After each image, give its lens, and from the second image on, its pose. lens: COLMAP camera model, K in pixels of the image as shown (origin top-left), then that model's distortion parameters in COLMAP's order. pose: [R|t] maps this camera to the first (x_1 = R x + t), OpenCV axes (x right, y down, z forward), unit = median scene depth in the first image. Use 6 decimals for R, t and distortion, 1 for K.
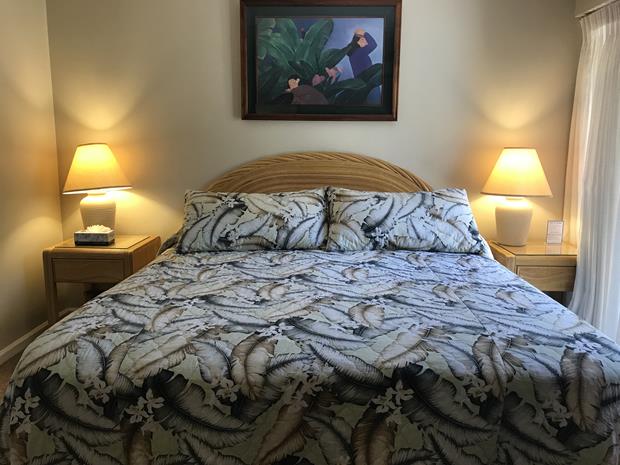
lens RADIAL K [[504.0, 0, 310.0], [0, 504.0, 232.5], [0, 0, 1]] dist [0.004753, -0.005259]
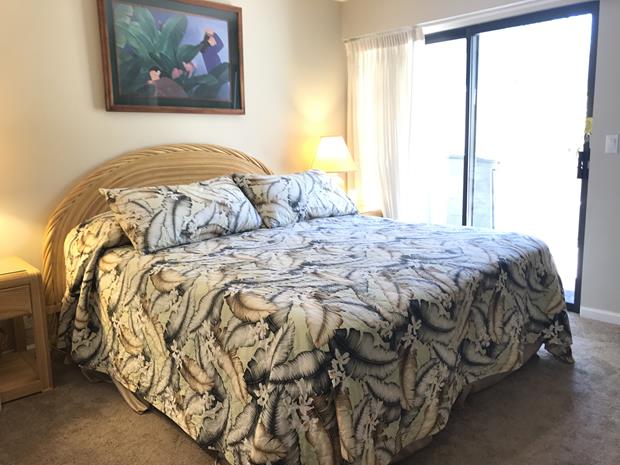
lens RADIAL K [[504.0, 0, 310.0], [0, 504.0, 232.5], [0, 0, 1]] dist [0.004753, -0.005259]
pose [[0.709863, -0.150853, 0.687995, -0.626790], [0.155937, 0.986215, 0.055349, -0.001615], [-0.686861, 0.067994, 0.723601, 0.119387]]
